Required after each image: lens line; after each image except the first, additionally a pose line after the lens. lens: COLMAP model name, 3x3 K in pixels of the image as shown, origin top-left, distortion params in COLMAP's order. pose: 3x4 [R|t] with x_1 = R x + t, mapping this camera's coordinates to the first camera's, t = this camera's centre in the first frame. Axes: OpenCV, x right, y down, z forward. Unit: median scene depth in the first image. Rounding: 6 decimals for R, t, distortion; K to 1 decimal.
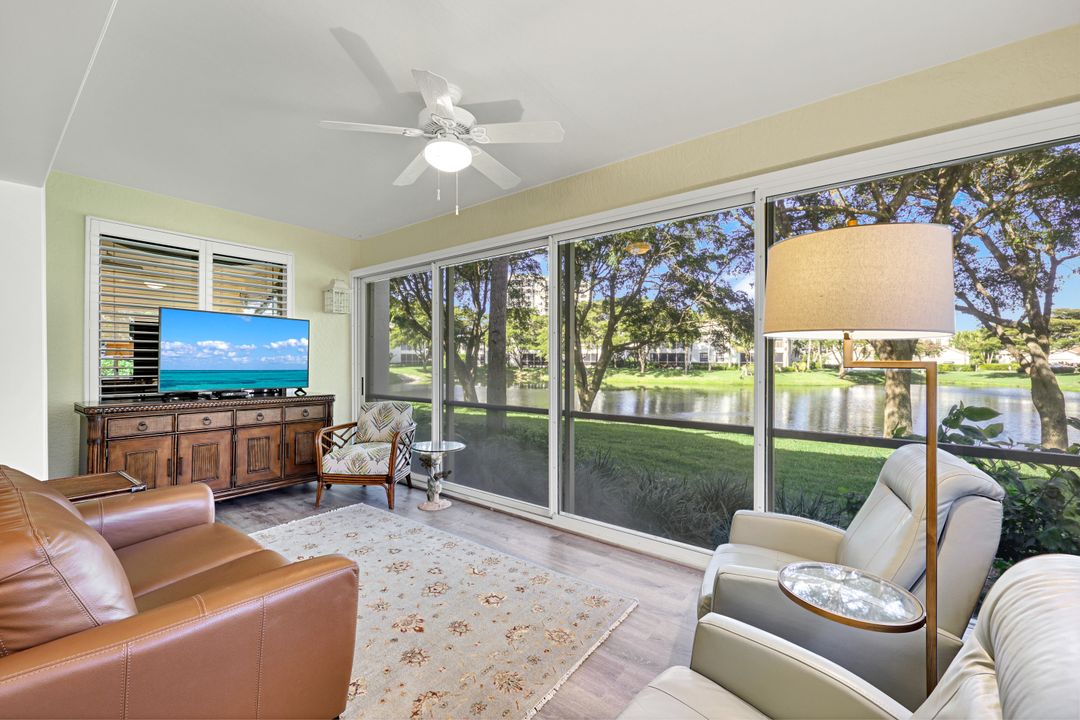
lens RADIAL K [[431.6, 0, 538.1], [0, 431.6, 361.0], [0, 0, 1]] dist [0.000277, -0.000516]
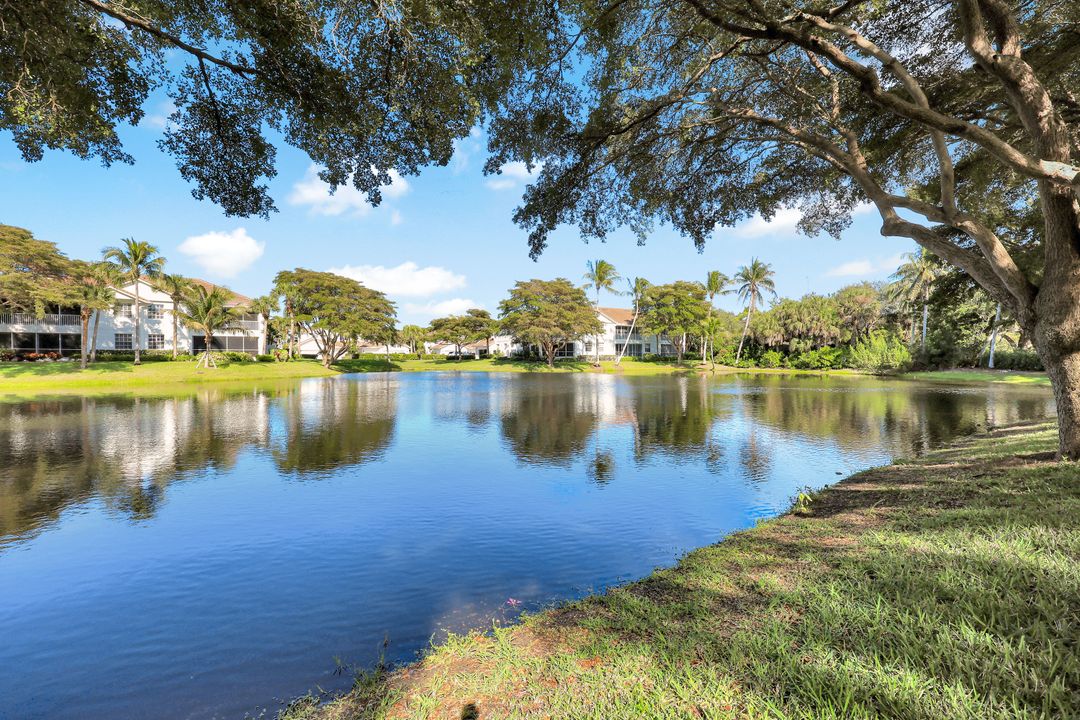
lens RADIAL K [[435.2, 0, 539.4], [0, 435.2, 361.9], [0, 0, 1]] dist [-0.000188, -0.000364]
pose [[0.427375, -0.013672, 0.903971, 1.569773], [0.006356, 0.999906, 0.012118, 0.344371], [-0.904052, 0.000567, 0.427422, 4.123867]]
